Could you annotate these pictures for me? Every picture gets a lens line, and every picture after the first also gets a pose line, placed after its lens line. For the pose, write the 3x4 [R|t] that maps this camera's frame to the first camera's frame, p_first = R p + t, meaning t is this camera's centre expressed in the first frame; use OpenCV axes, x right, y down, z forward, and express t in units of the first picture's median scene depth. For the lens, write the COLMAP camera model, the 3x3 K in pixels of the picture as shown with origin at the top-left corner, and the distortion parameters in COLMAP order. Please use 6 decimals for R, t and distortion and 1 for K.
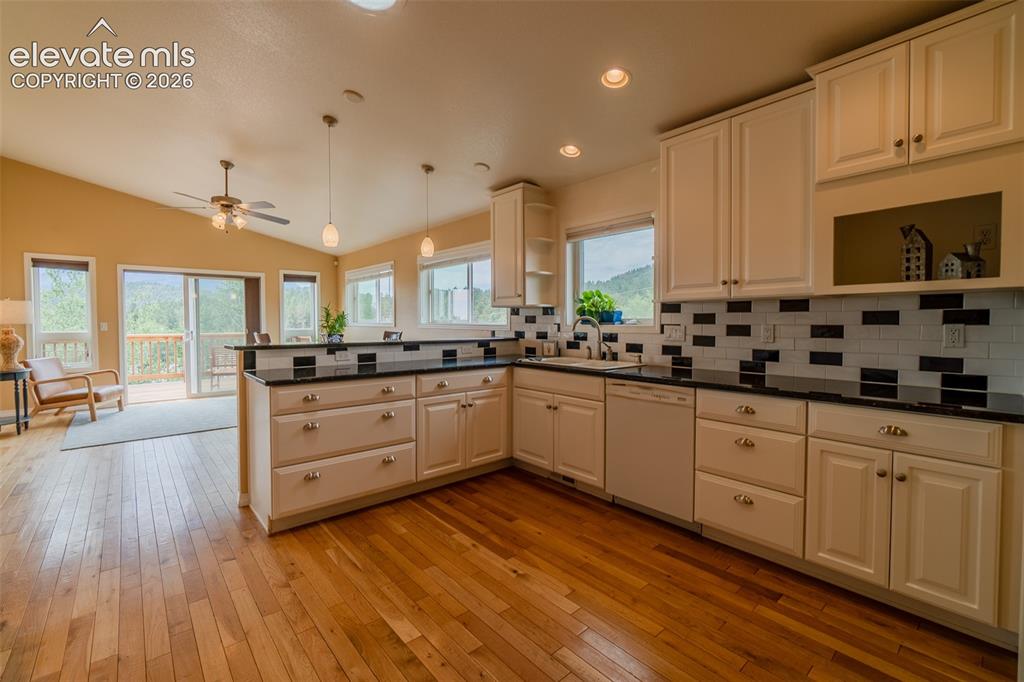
lens RADIAL K [[440.0, 0, 500.7], [0, 440.0, 333.7], [0, 0, 1]] dist [-0.016101, 0.005849]
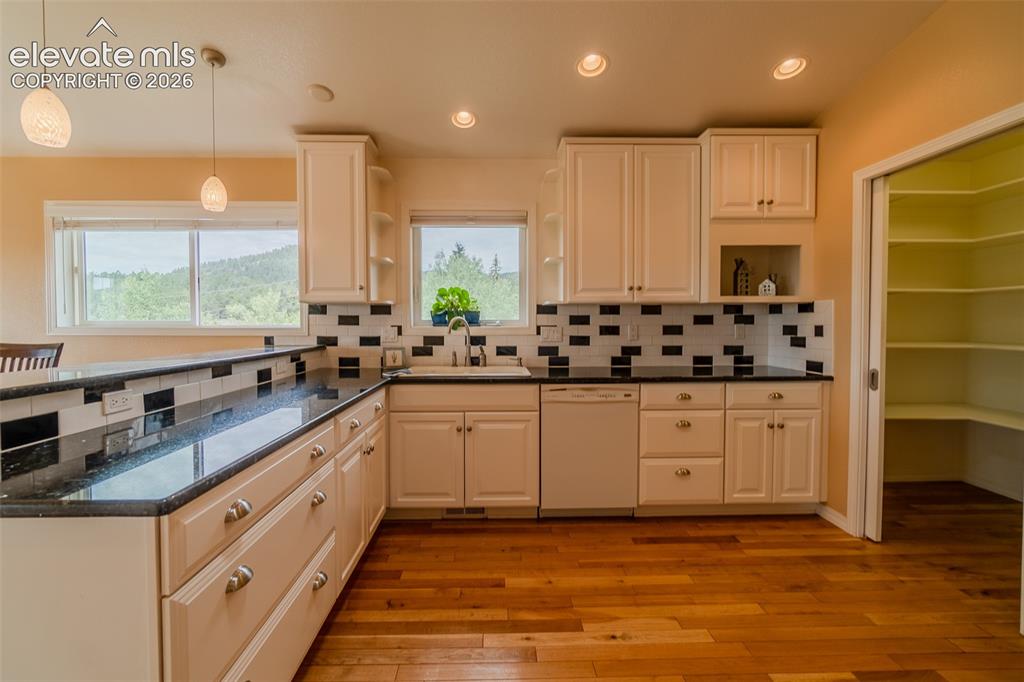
lens RADIAL K [[440.0, 0, 500.7], [0, 440.0, 333.7], [0, 0, 1]] dist [-0.016101, 0.005849]
pose [[0.629189, -0.020989, 0.776969, -0.461251], [0.022930, 0.999701, 0.008437, -0.013011], [-0.776914, 0.012507, 0.629482, 0.428804]]
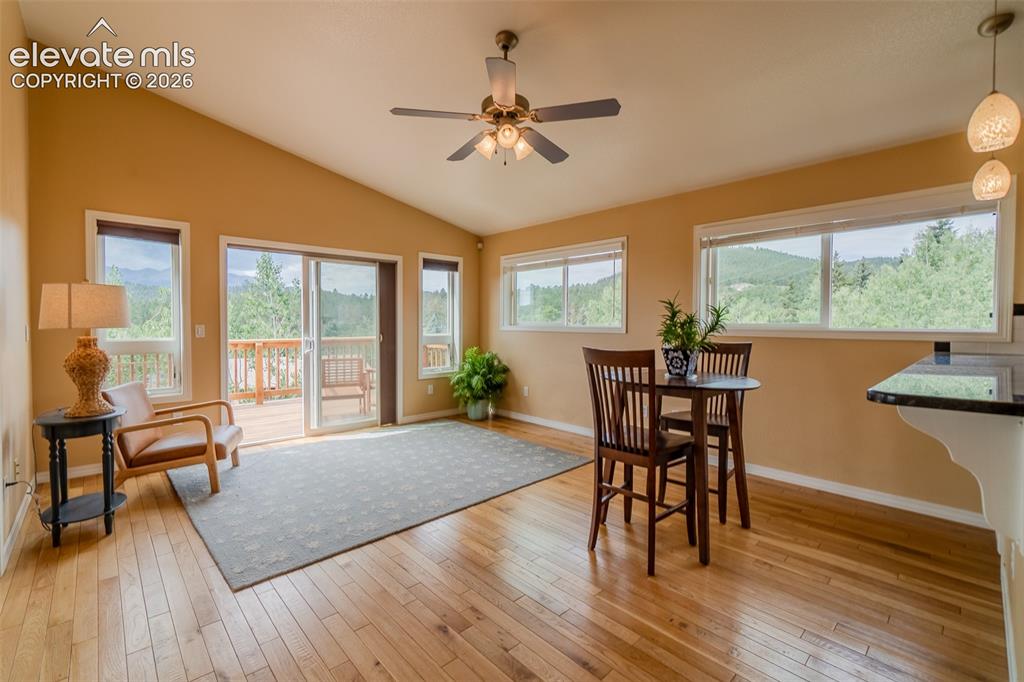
lens RADIAL K [[440.0, 0, 500.7], [0, 440.0, 333.7], [0, 0, 1]] dist [-0.016101, 0.005849]
pose [[0.999398, 0.003956, 0.034462, -0.911163], [-0.003794, 0.999981, -0.004780, -0.019857], [-0.034481, 0.004647, 0.999395, 0.630359]]
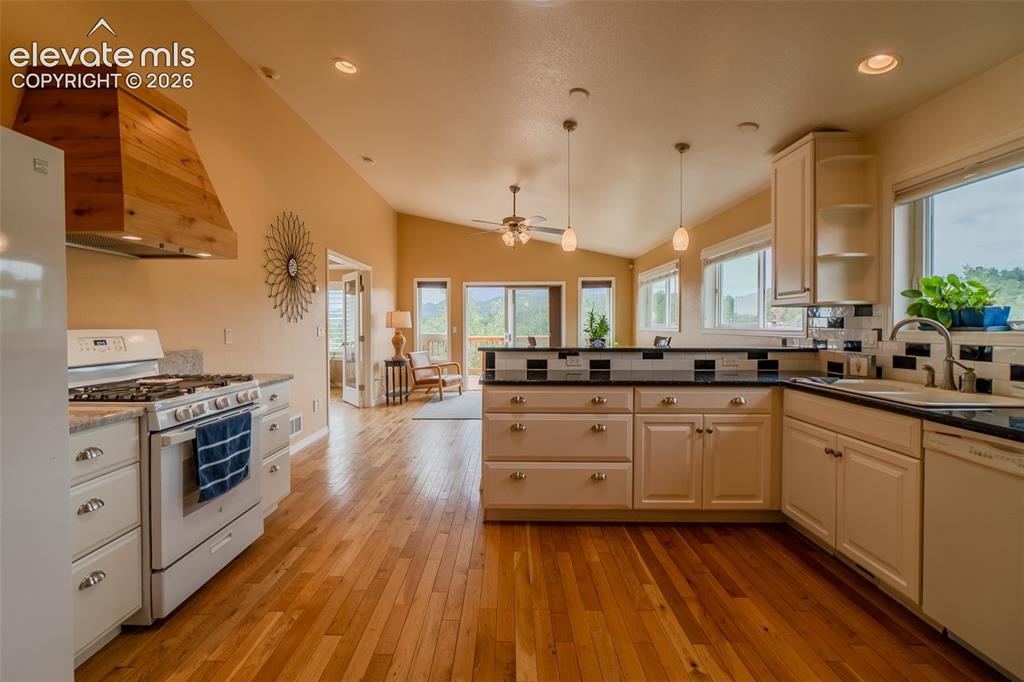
lens RADIAL K [[449.8, 0, 503.4], [0, 449.8, 333.1], [0, 0, 1]] dist [0.003157, 0.000551]
pose [[0.751357, 0.010043, -0.659819, 0.188865], [-0.017370, 0.999839, -0.004561, -0.004604], [0.659667, 0.014888, 0.751411, 0.138059]]
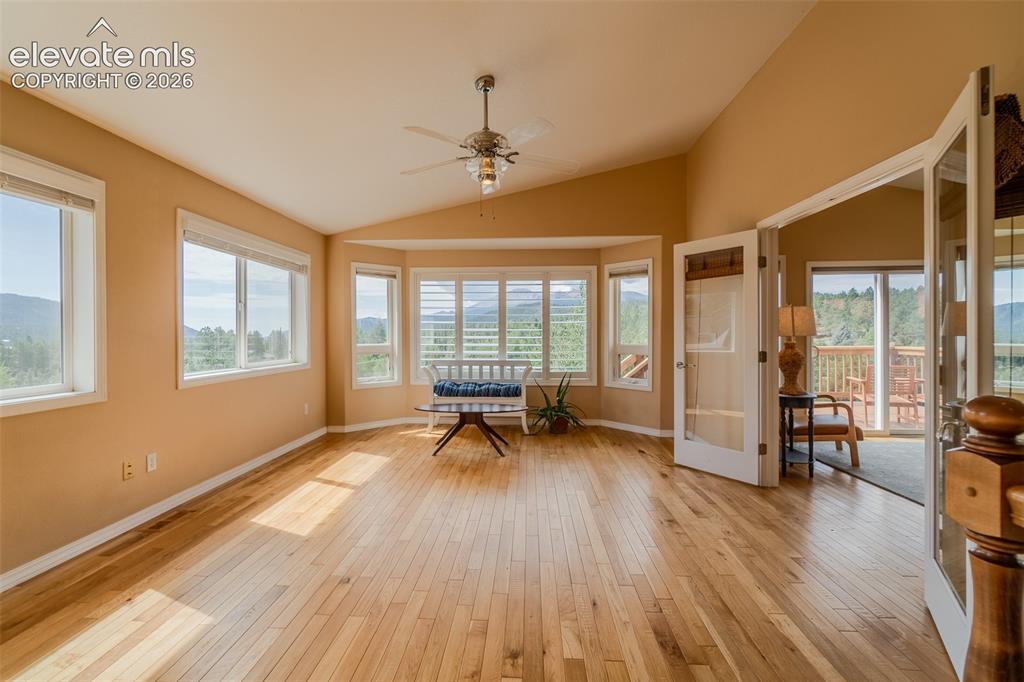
lens RADIAL K [[440.0, 0, 500.7], [0, 440.0, 333.7], [0, 0, 1]] dist [-0.016101, 0.005849]
pose [[0.716591, -0.002036, -0.697491, -1.362142], [-0.015410, 0.999705, -0.018750, -0.002827], [0.697323, 0.024184, 0.716349, 0.044377]]
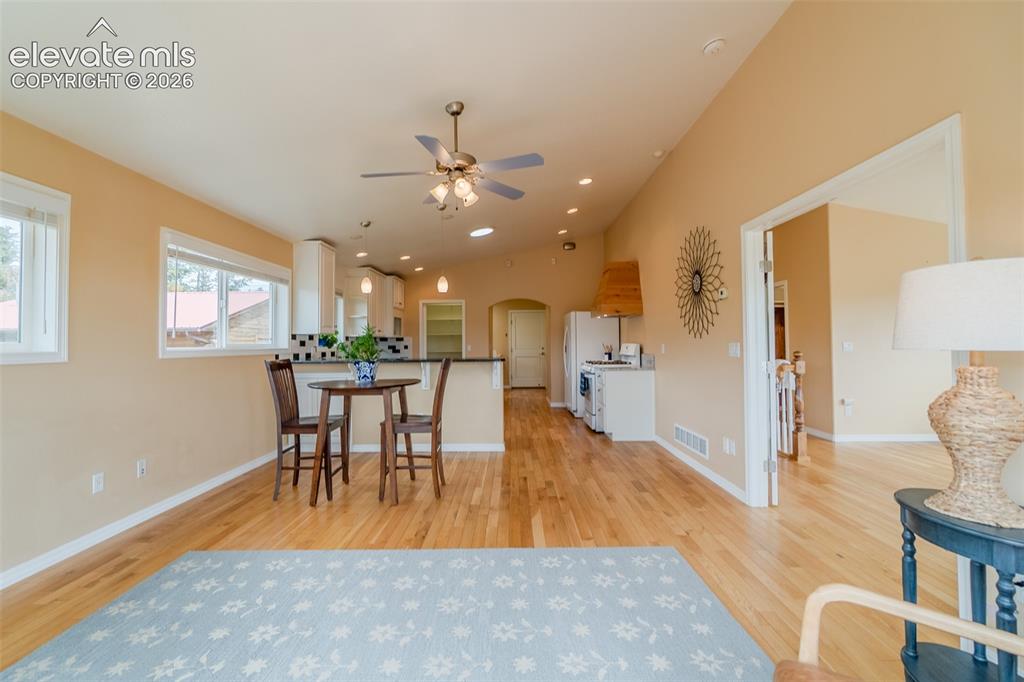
lens RADIAL K [[440.0, 0, 500.7], [0, 440.0, 333.7], [0, 0, 1]] dist [-0.016101, 0.005849]
pose [[-0.741840, 0.020185, 0.670273, -1.561676], [0.025436, 0.999675, -0.001953, -0.057256], [-0.670094, 0.015600, -0.742112, 2.031138]]
